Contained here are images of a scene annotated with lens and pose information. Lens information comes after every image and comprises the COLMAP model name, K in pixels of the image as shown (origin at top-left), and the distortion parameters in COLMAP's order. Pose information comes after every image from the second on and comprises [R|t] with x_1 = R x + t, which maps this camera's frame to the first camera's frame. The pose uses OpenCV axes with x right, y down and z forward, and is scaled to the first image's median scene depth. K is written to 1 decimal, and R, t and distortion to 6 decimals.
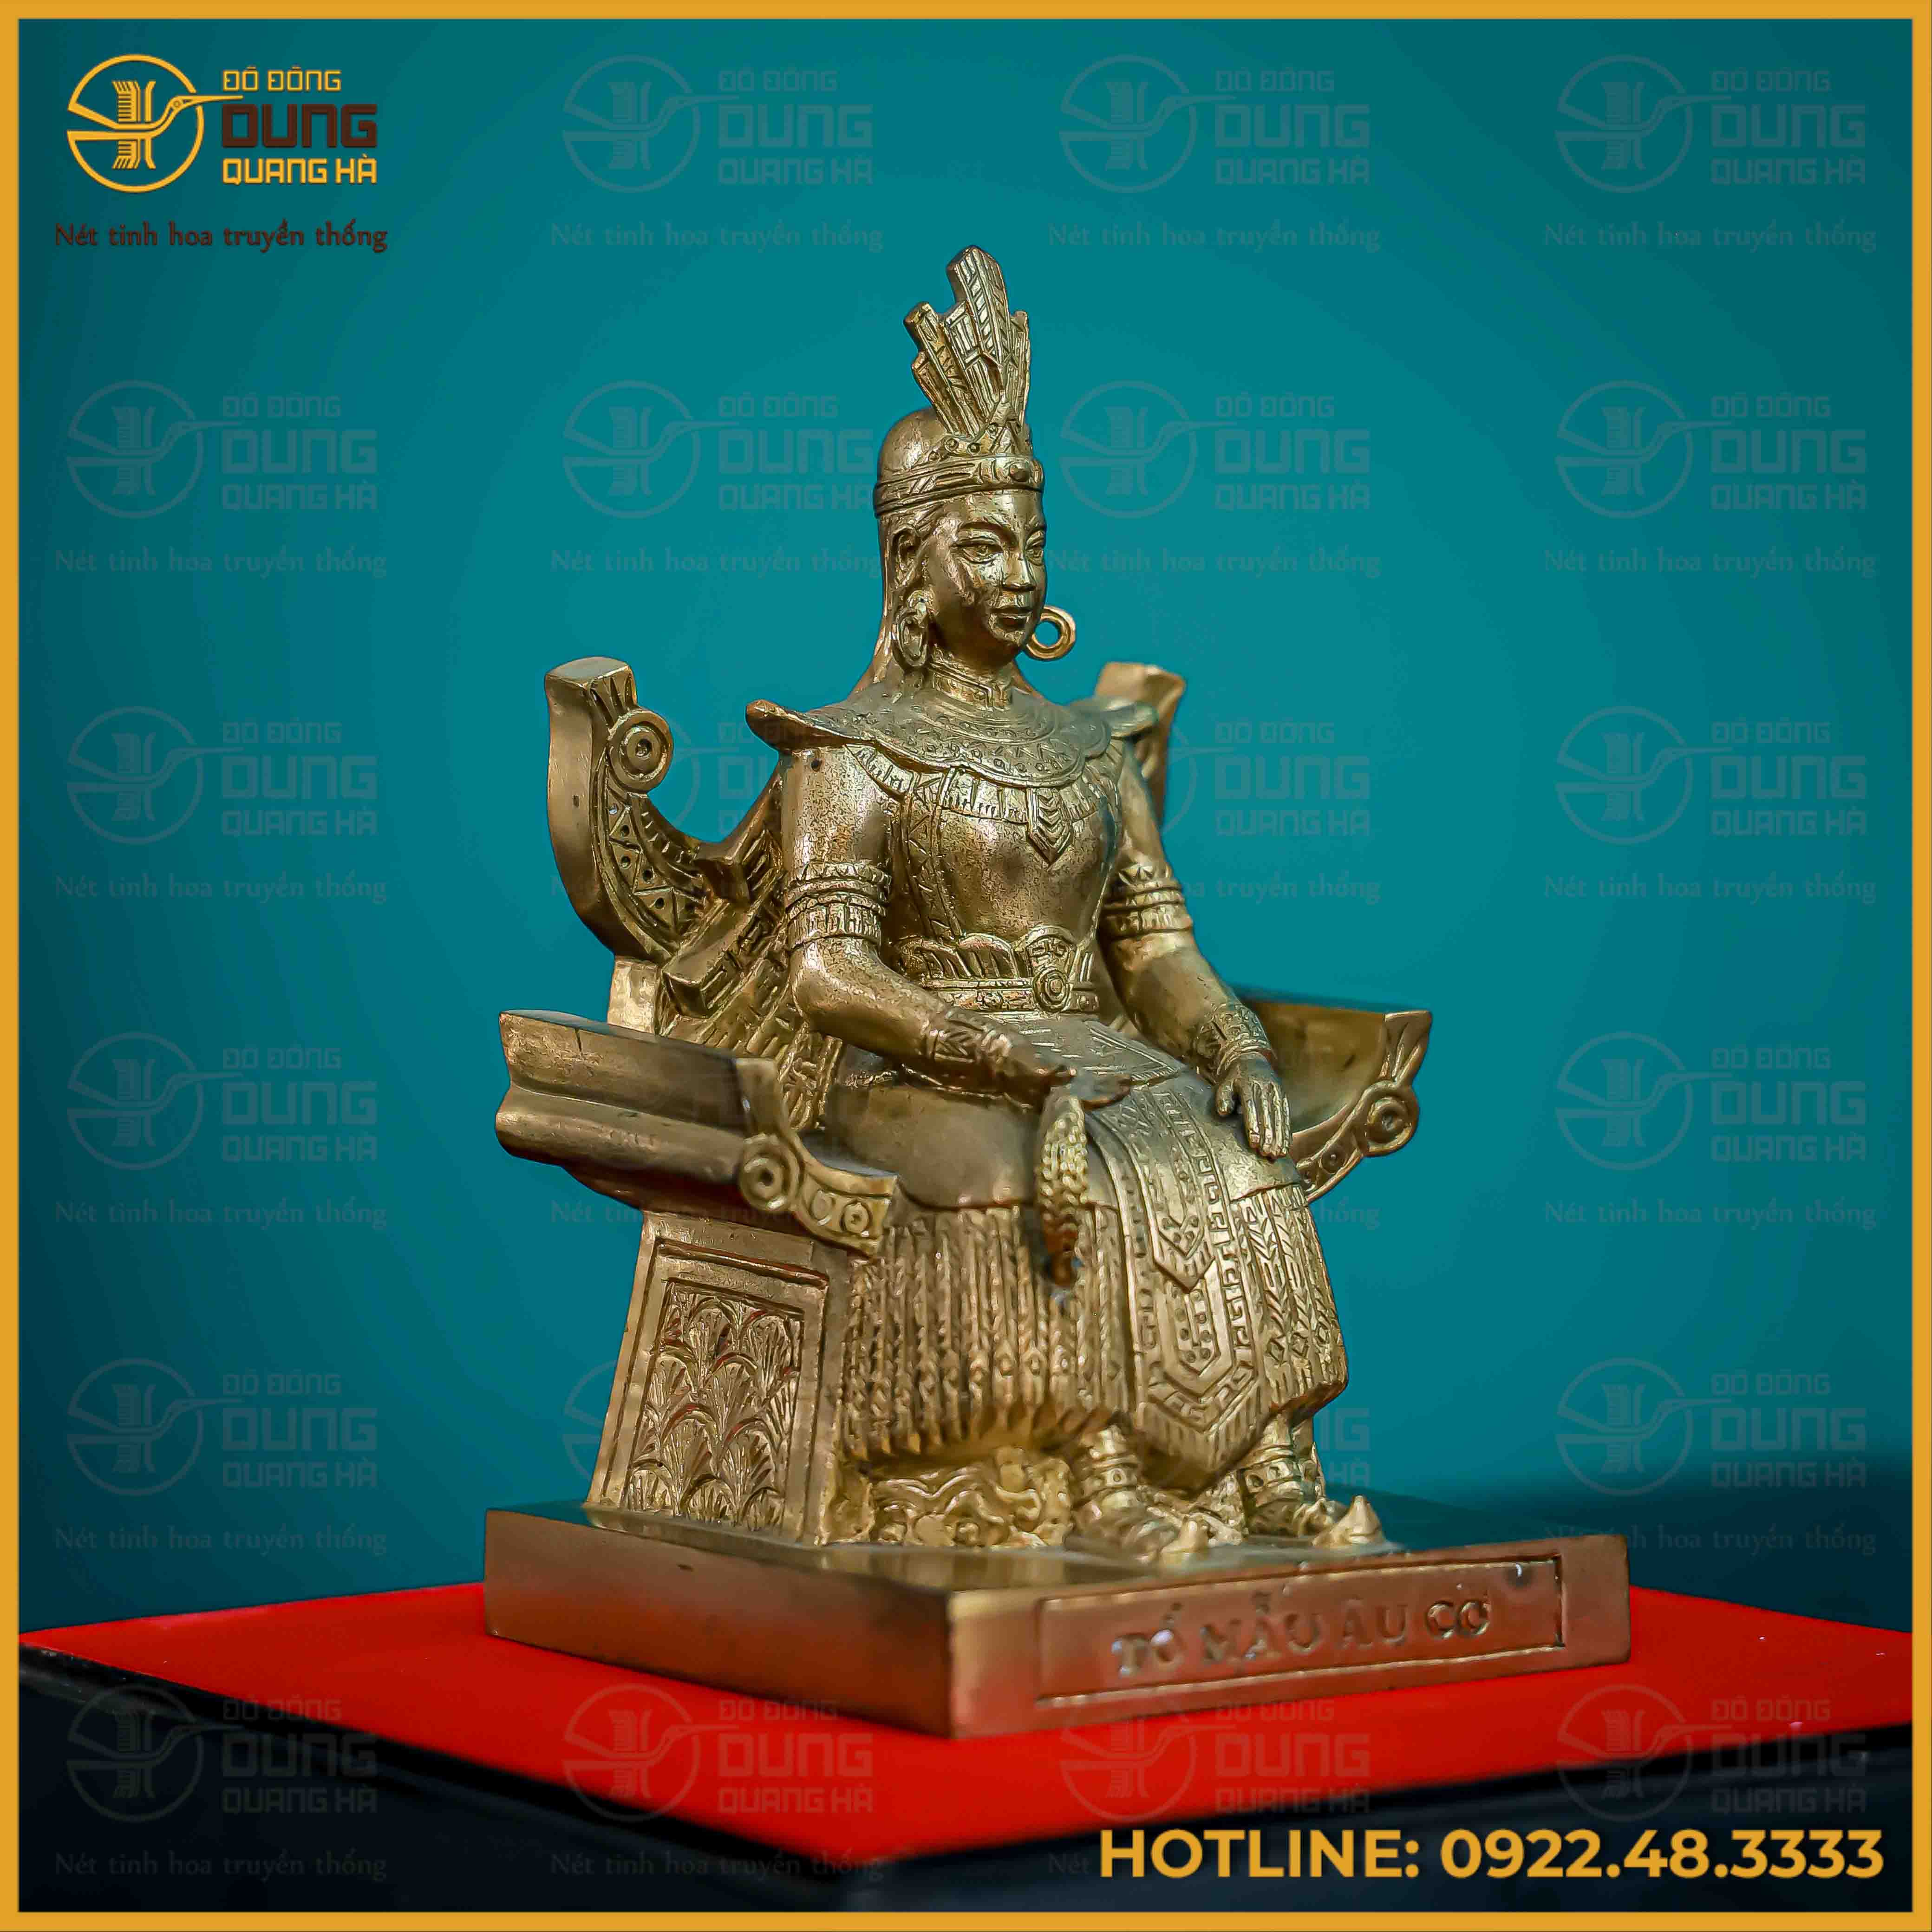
lens RADIAL K [[6216.8, 0, 966.0], [0, 6216.8, 966.0], [0, 0, 1]] dist [0.235327, 3.114176]
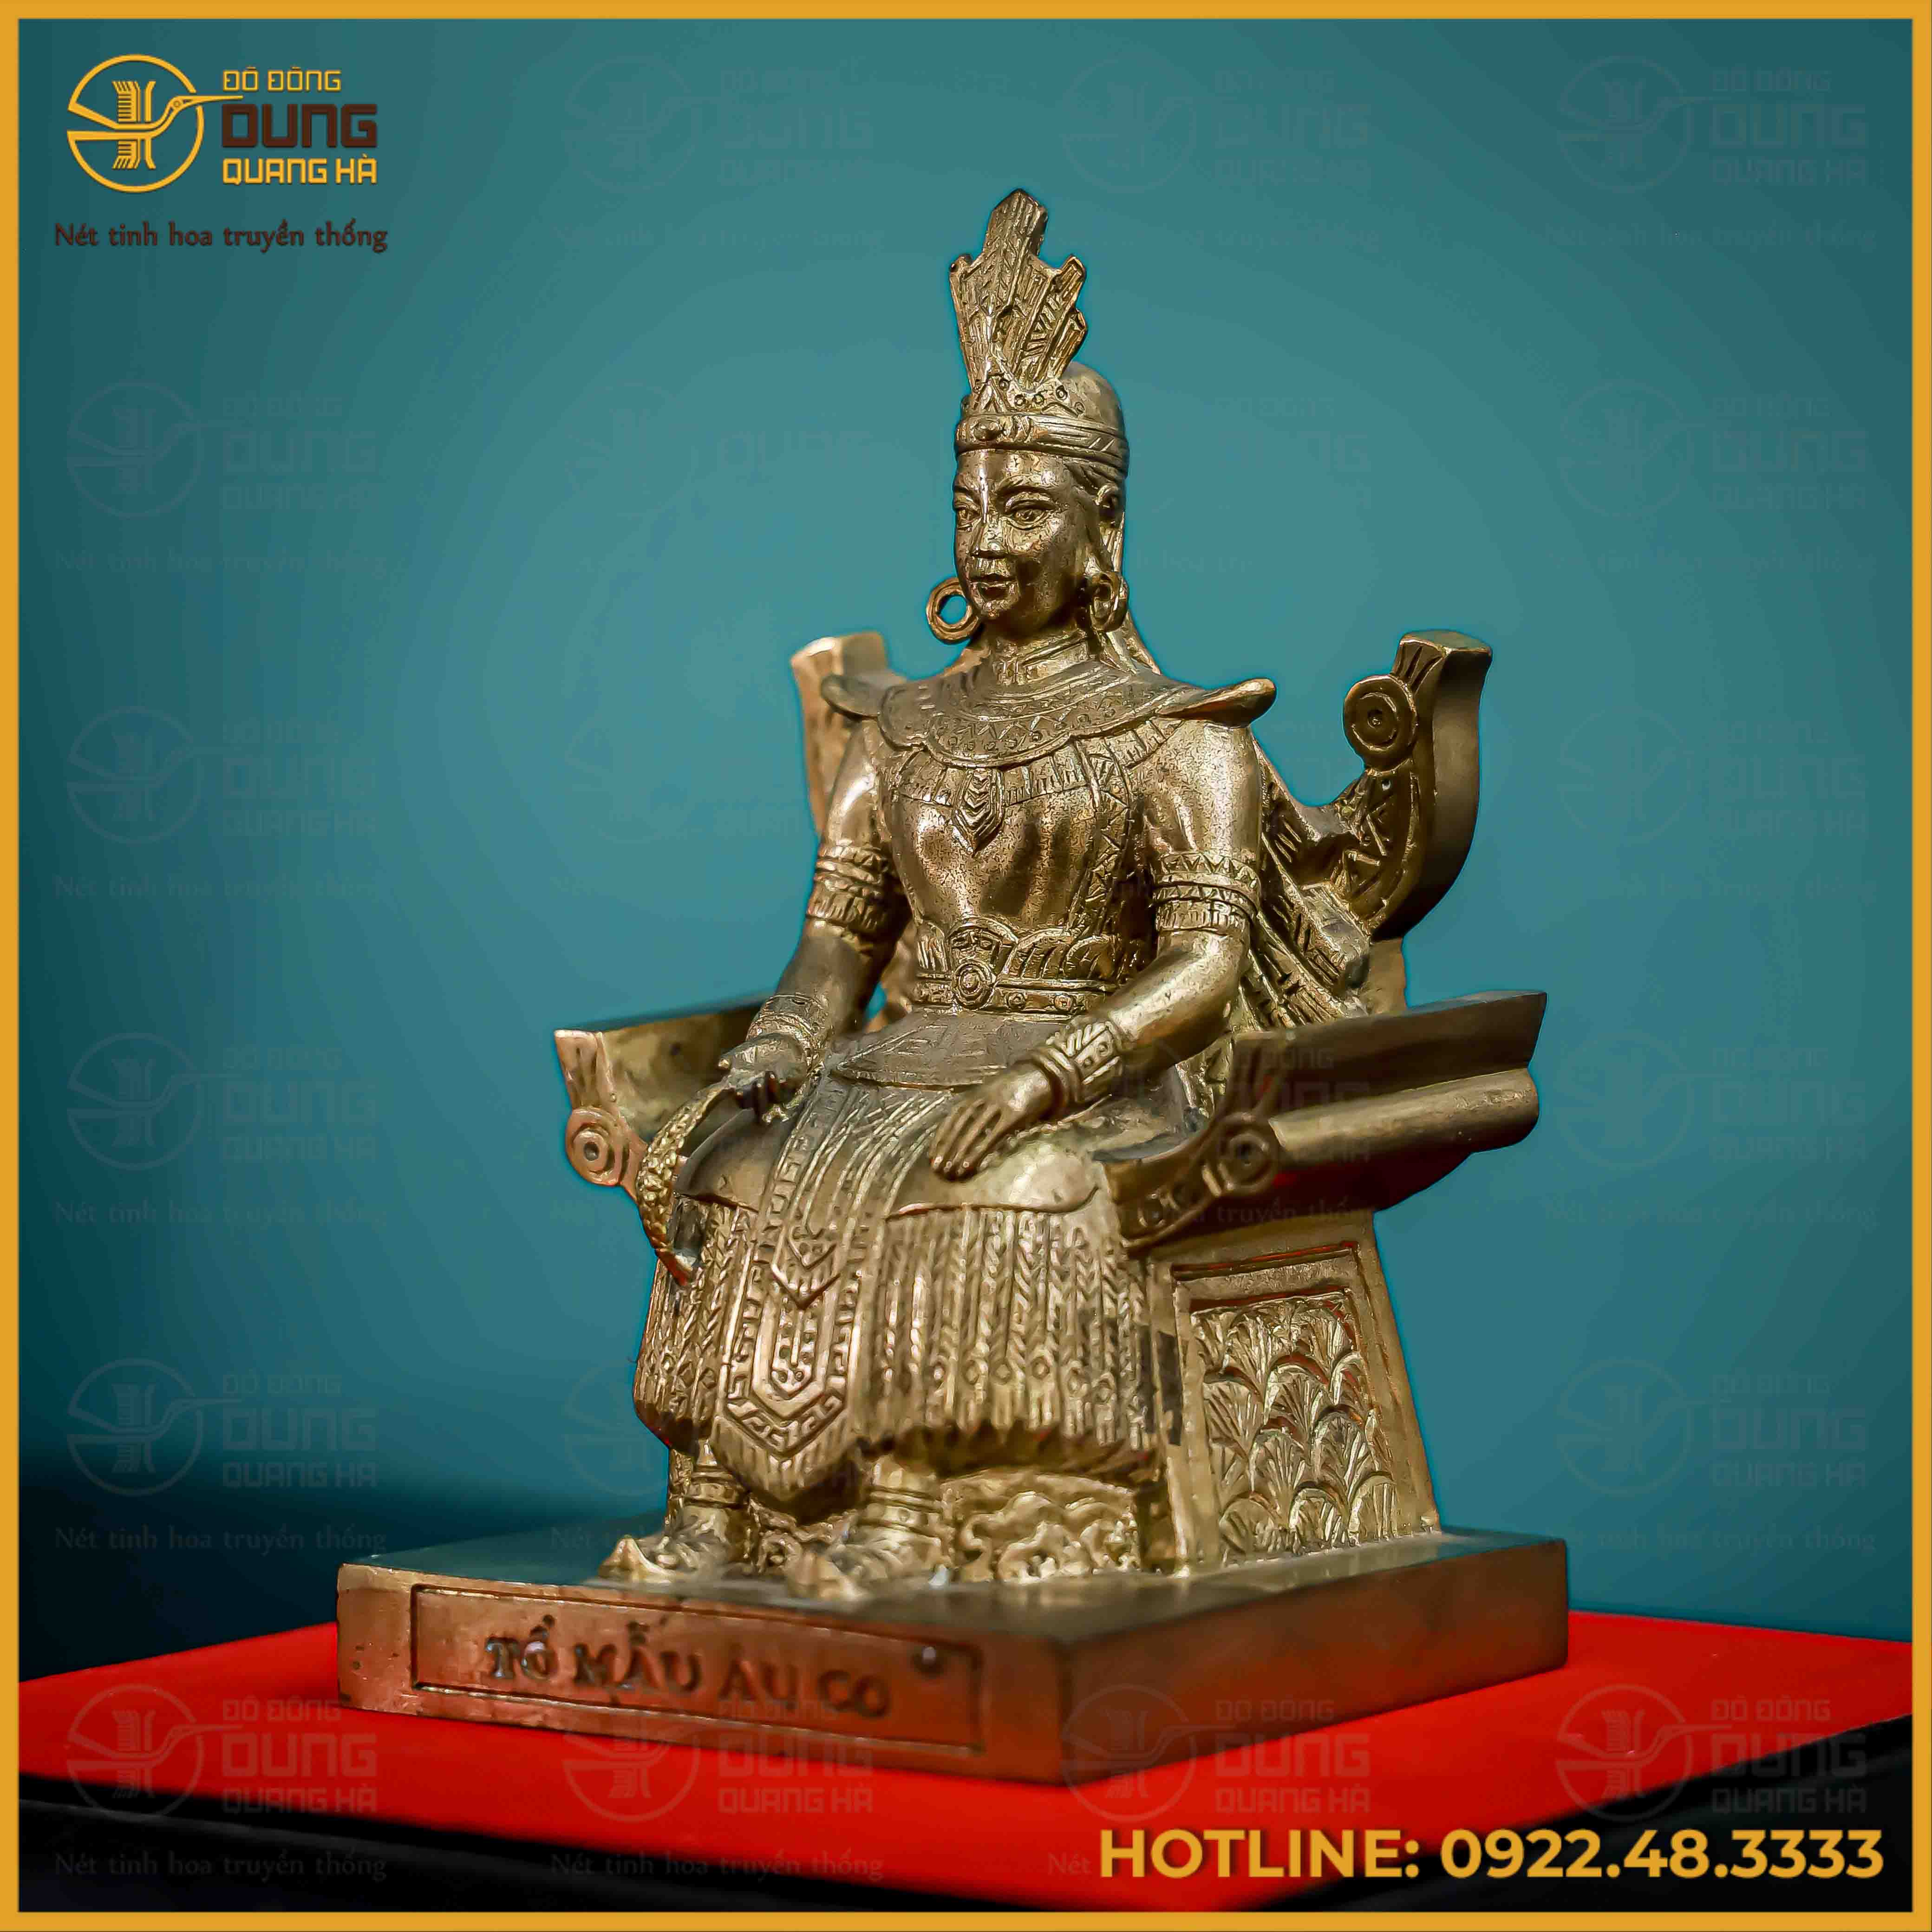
lens RADIAL K [[6216.8, 0, 966.0], [0, 6216.8, 966.0], [0, 0, 1]] dist [0.235327, 3.114176]
pose [[0.335471, 0.044000, -0.941022, 0.901266], [-0.035599, 0.998787, 0.034011, -0.031079], [0.941378, 0.022090, 0.336631, 0.692566]]
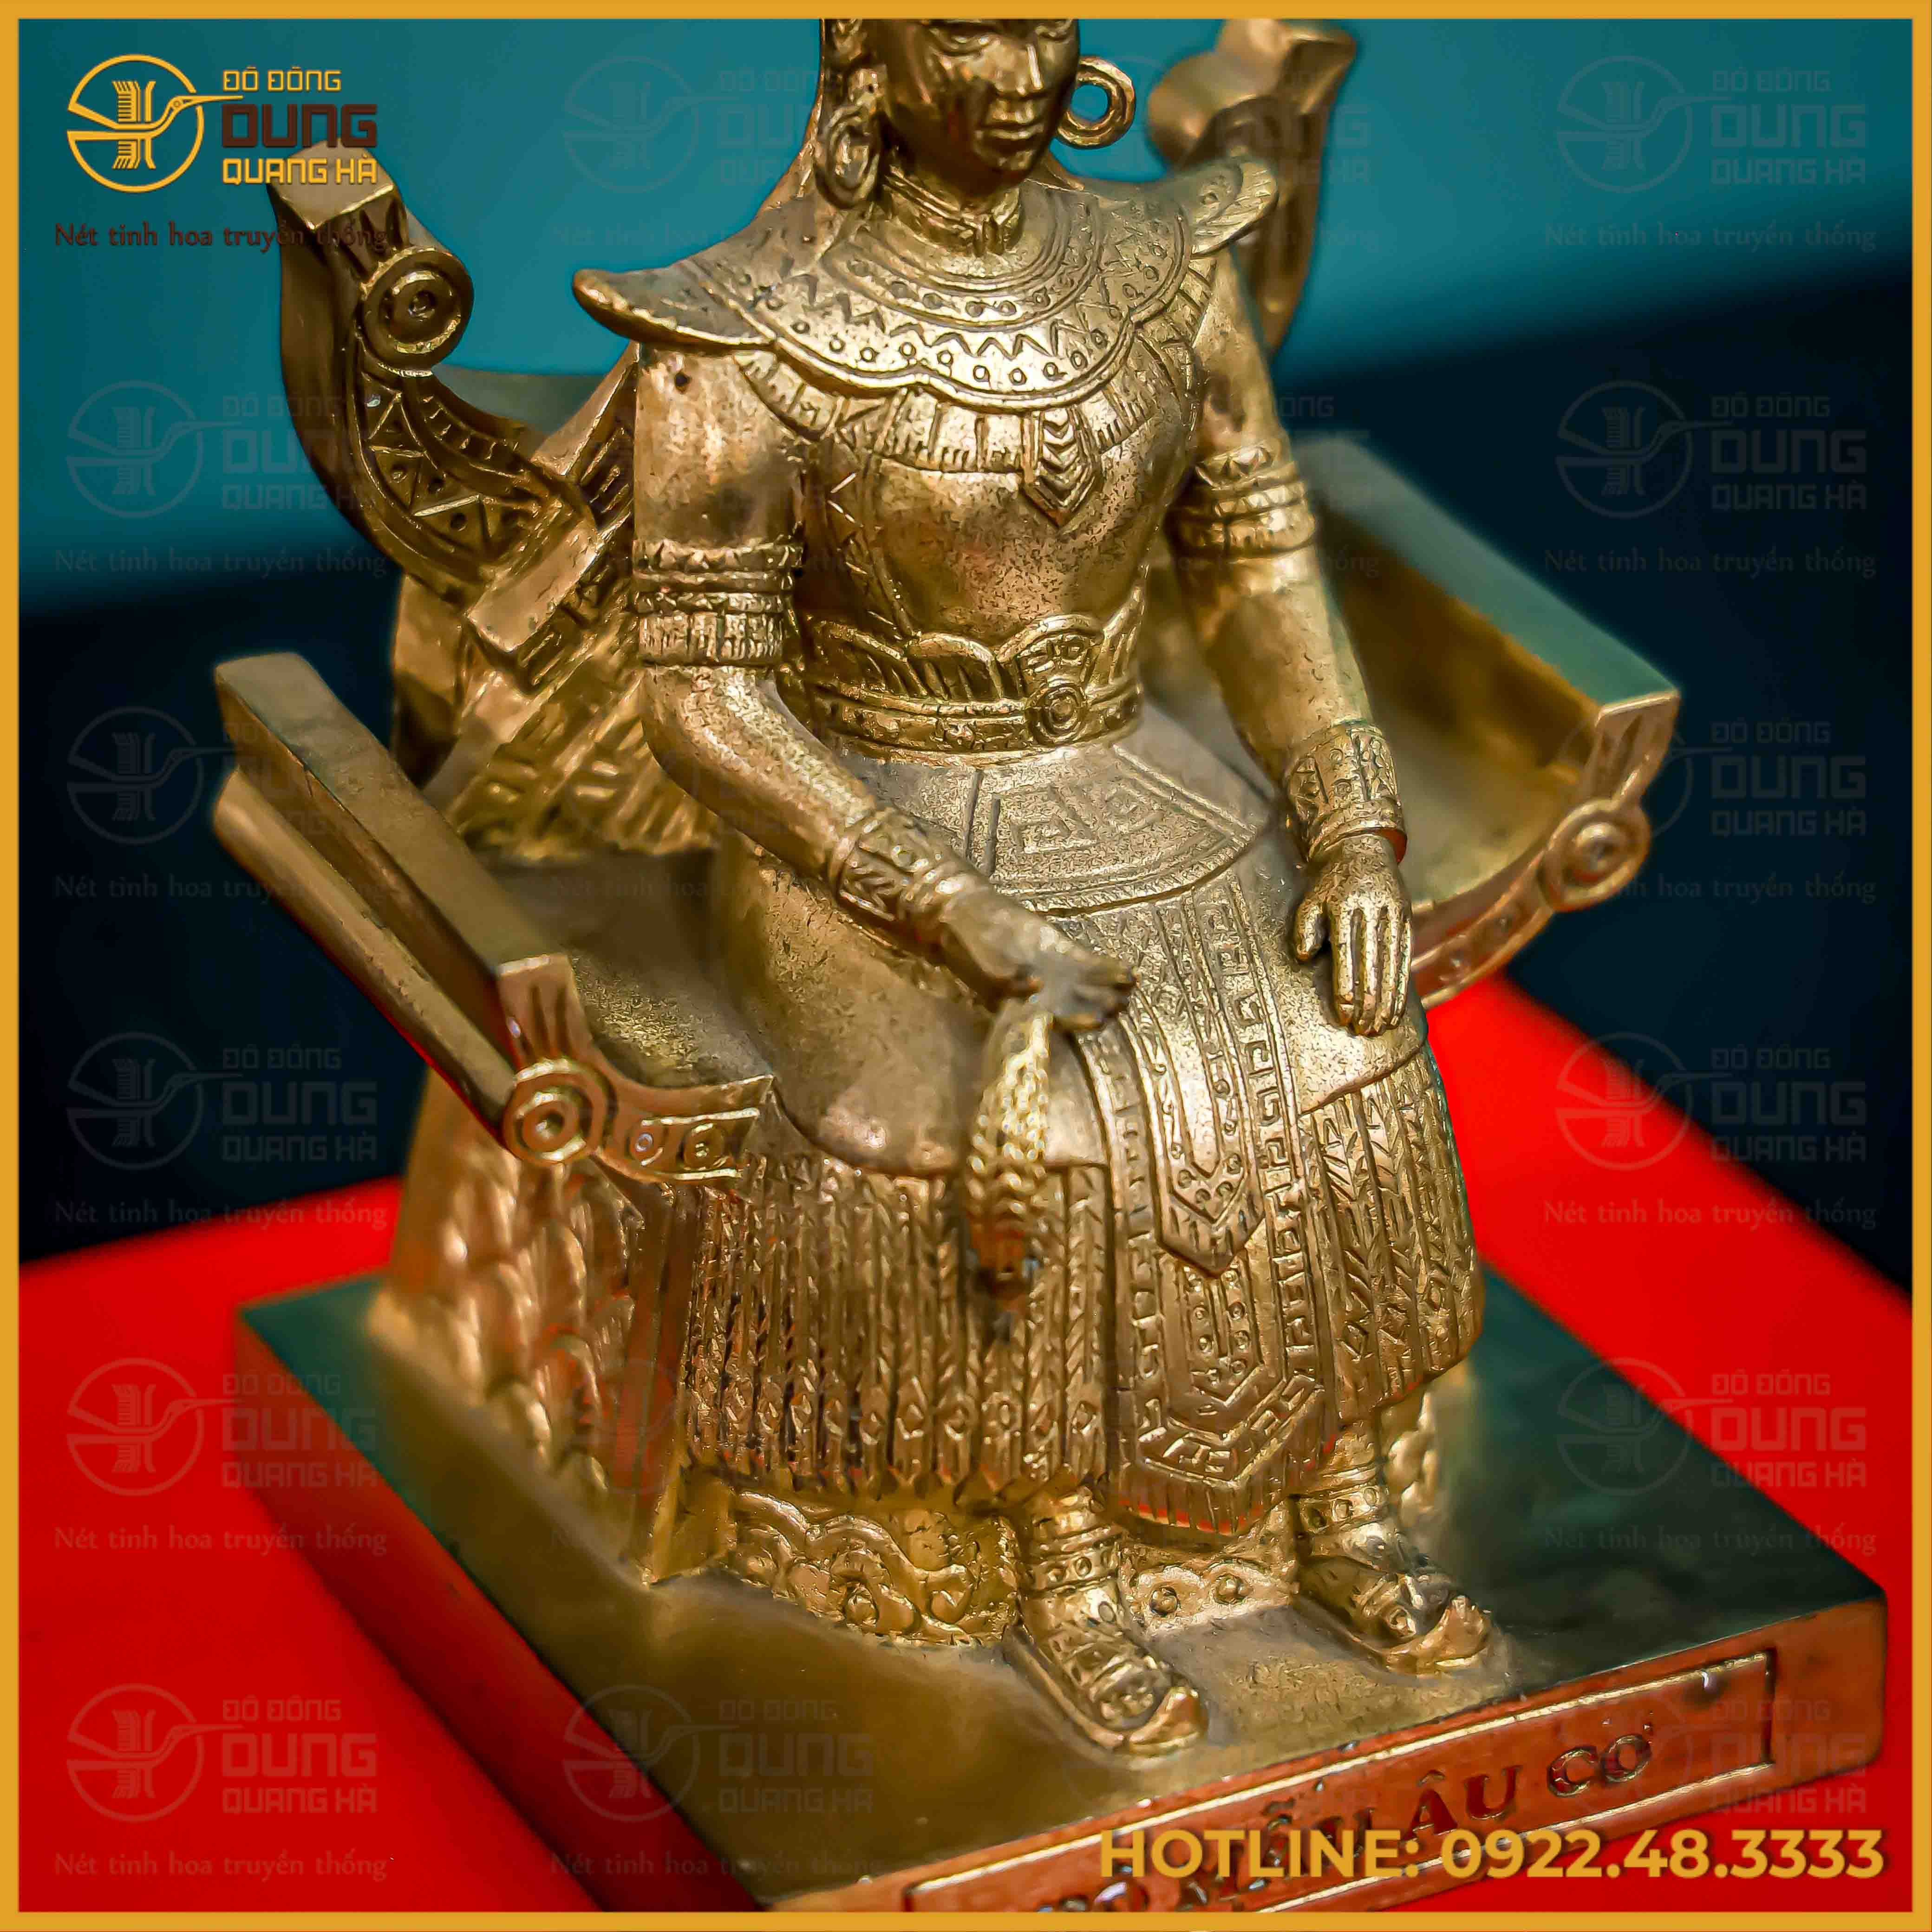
lens RADIAL K [[6644.1, 0, 966.0], [0, 6644.1, 966.0], [0, 0, 1]] dist [0.196789, 4.525658]
pose [[0.992515, 0.067517, -0.101764, 0.076322], [-0.020649, 0.914059, 0.405055, -0.250404], [0.120367, -0.399922, 0.908611, 0.374763]]
